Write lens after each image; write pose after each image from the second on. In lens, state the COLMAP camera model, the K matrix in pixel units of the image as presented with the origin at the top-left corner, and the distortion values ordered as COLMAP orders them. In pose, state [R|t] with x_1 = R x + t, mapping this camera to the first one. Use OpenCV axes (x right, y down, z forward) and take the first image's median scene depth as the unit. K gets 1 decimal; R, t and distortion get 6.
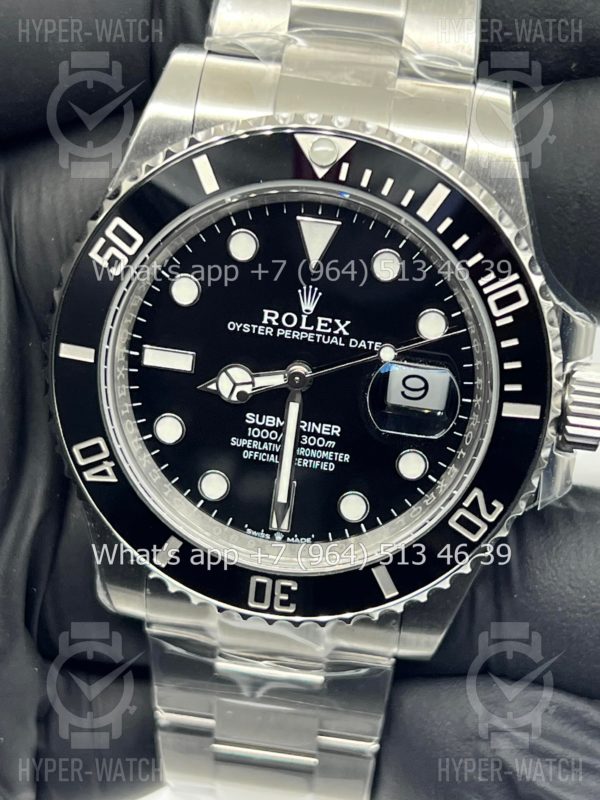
lens RADIAL K [[1813.1, 0, 300.0], [0, 1813.1, 400.0], [0, 0, 1]] dist [0.197711, 0.254990]
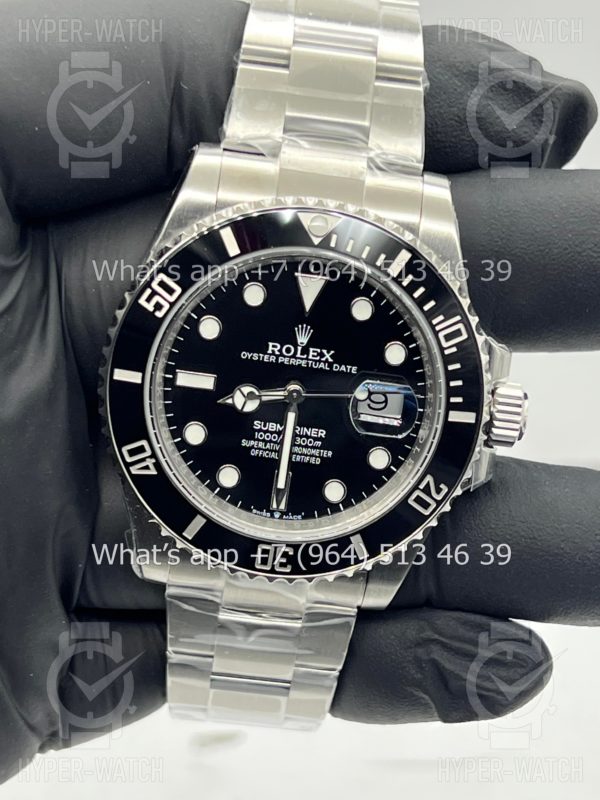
lens RADIAL K [[1813.1, 0, 300.0], [0, 1813.1, 400.0], [0, 0, 1]] dist [0.197711, 0.254990]
pose [[0.990954, -0.007070, 0.134015, -0.174536], [0.009755, 0.999764, -0.019389, 0.017994], [-0.133846, 0.020521, 0.990790, -0.314829]]
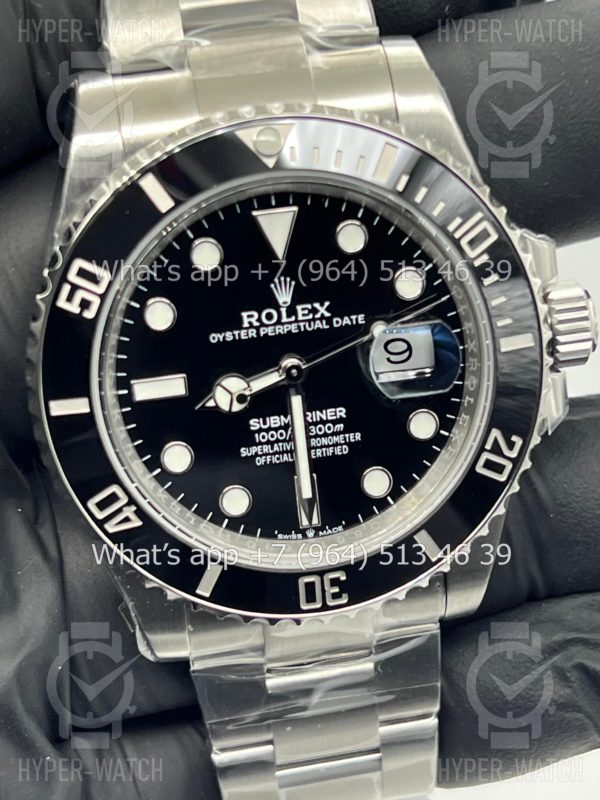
lens RADIAL K [[1813.1, 0, 300.0], [0, 1813.1, 400.0], [0, 0, 1]] dist [0.197711, 0.254990]
pose [[0.946054, -0.267865, 0.182293, -0.181128], [0.271563, 0.962408, 0.004842, -0.000733], [-0.176737, 0.044923, 0.983232, 0.028568]]
